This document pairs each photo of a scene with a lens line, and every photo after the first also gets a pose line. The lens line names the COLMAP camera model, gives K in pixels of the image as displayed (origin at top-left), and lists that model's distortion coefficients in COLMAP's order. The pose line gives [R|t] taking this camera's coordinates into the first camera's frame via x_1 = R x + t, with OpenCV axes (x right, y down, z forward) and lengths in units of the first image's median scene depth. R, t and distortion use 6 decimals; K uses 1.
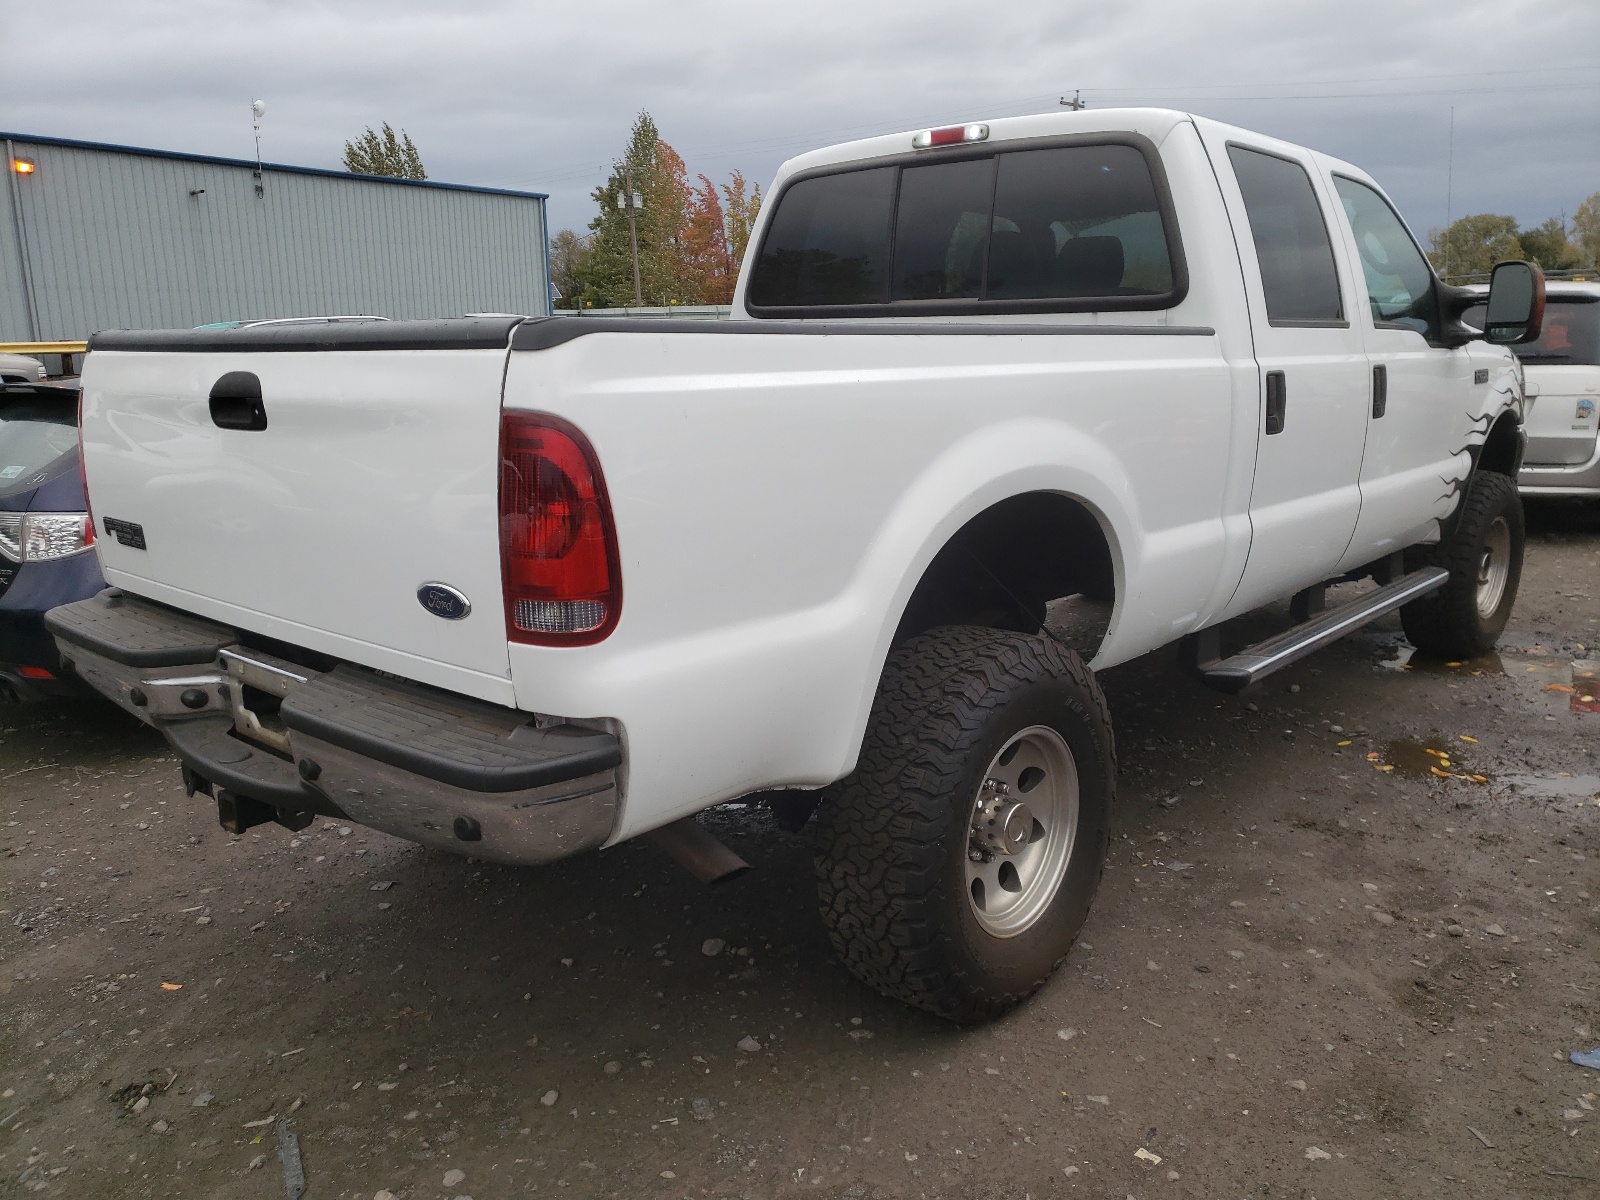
lens RADIAL K [[1240.1, 0, 798.6], [0, 1240.1, 597.1], [0, 0, 1]] dist [0.007512, 0.001779]
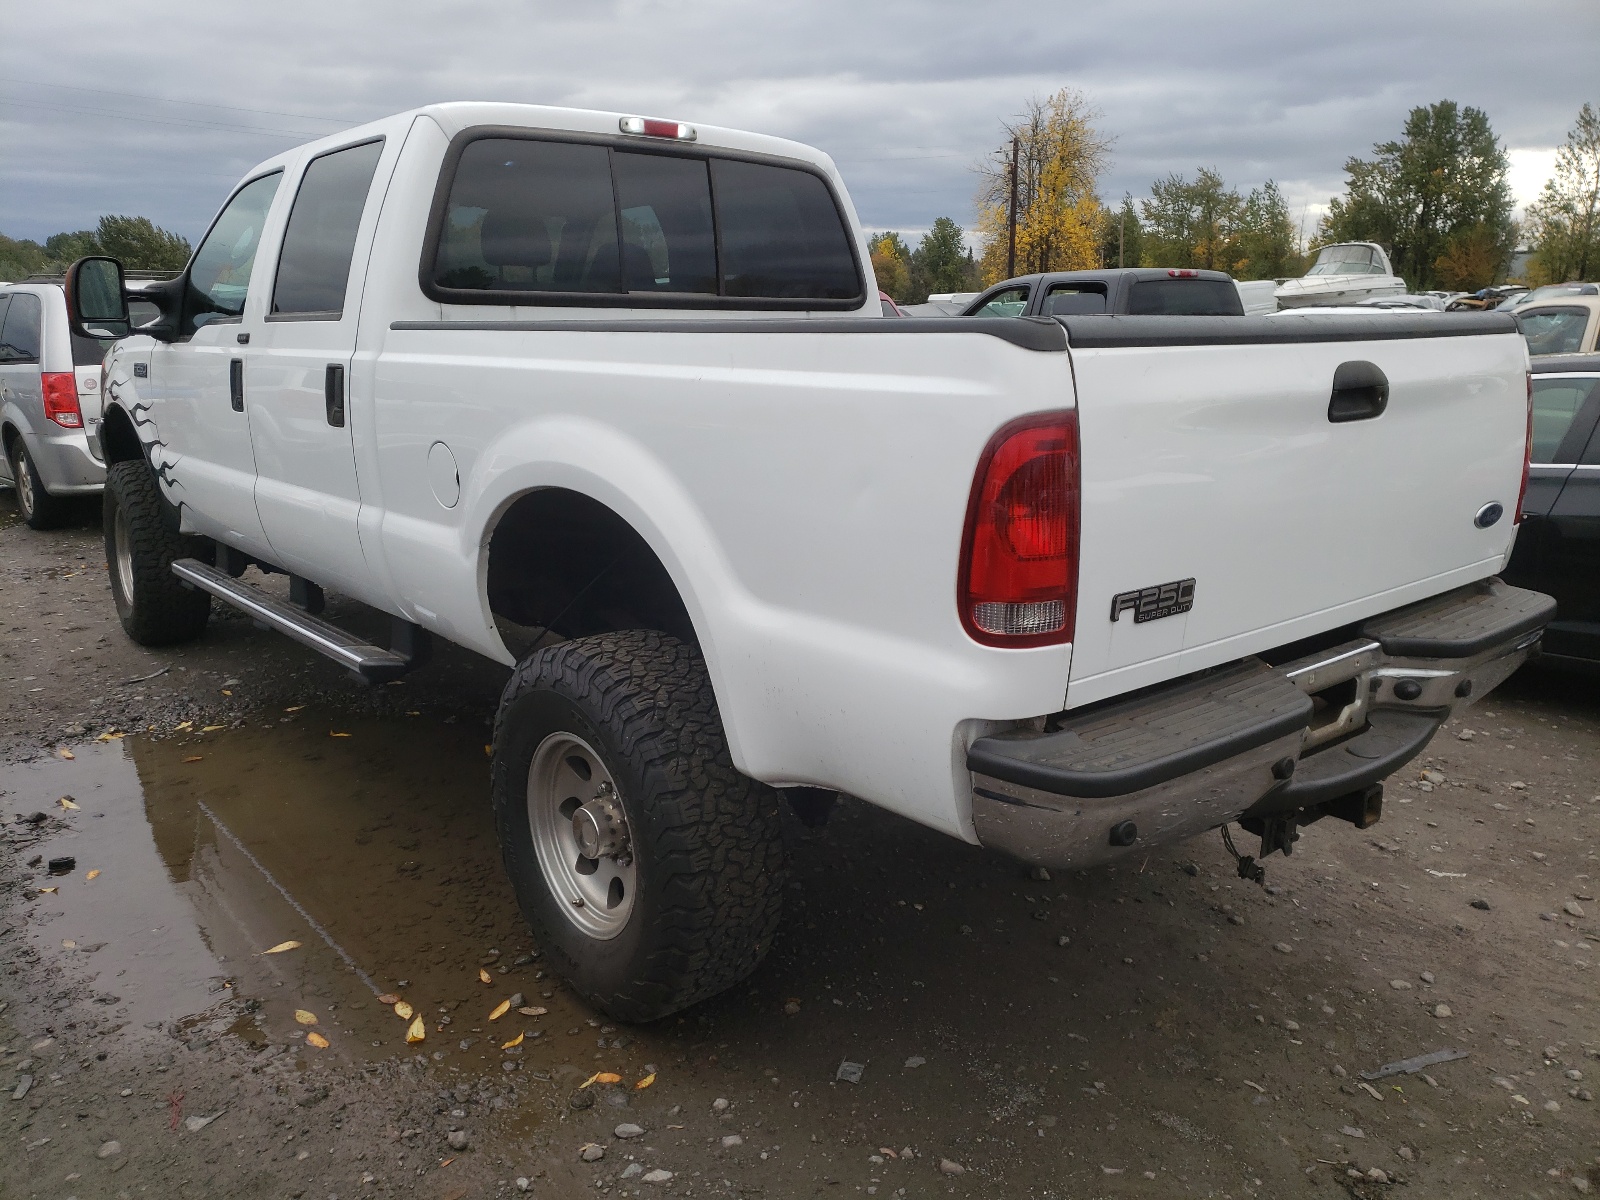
lens RADIAL K [[1240.1, 0, 797.1], [0, 1240.1, 605.6], [0, 0, 1]] dist [0.007512, 0.001779]
pose [[0.158410, -0.206203, 0.965602, -0.918707], [0.197783, 0.964756, 0.173575, -0.154534], [-0.967362, 0.163483, 0.193610, 0.773013]]
